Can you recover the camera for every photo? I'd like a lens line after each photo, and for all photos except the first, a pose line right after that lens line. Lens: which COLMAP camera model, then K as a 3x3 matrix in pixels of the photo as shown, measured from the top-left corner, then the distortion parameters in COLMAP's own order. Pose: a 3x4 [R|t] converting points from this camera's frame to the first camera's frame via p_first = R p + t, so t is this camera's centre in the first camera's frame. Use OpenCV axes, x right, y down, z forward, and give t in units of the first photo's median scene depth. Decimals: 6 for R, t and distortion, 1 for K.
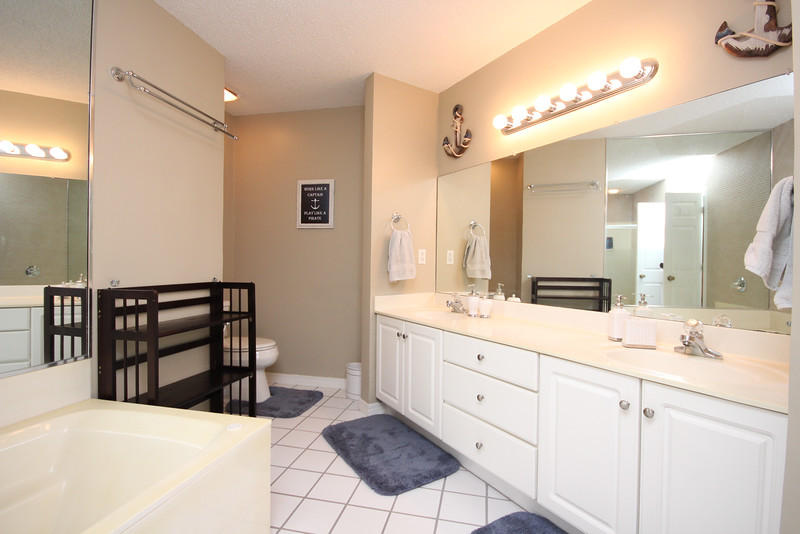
lens RADIAL K [[368.4, 0, 403.3], [0, 368.4, 267.8], [0, 0, 1]] dist [0.014197, -0.014773]
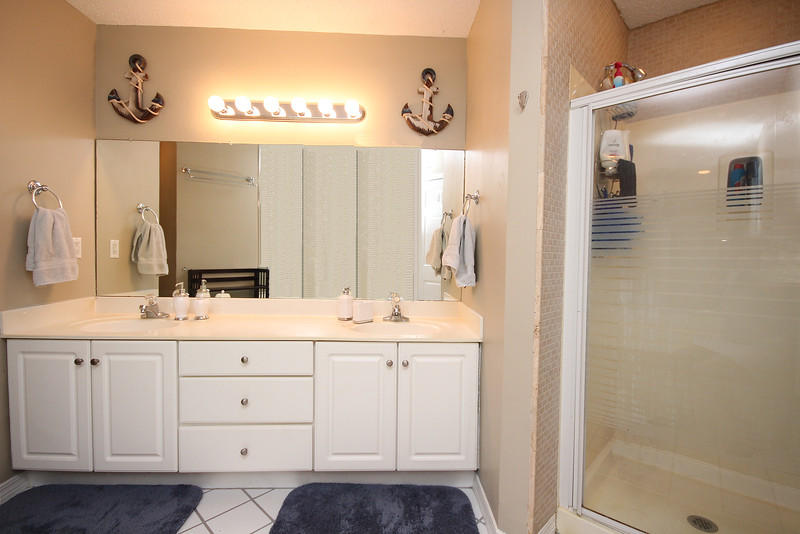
lens RADIAL K [[369.4, 0, 404.1], [0, 369.4, 267.9], [0, 0, 1]] dist [-0.002239, -0.001189]
pose [[0.513265, -0.029557, 0.857721, -0.260037], [-0.000253, 0.999402, 0.034591, -0.017626], [-0.858230, -0.017971, 0.512950, 0.110348]]
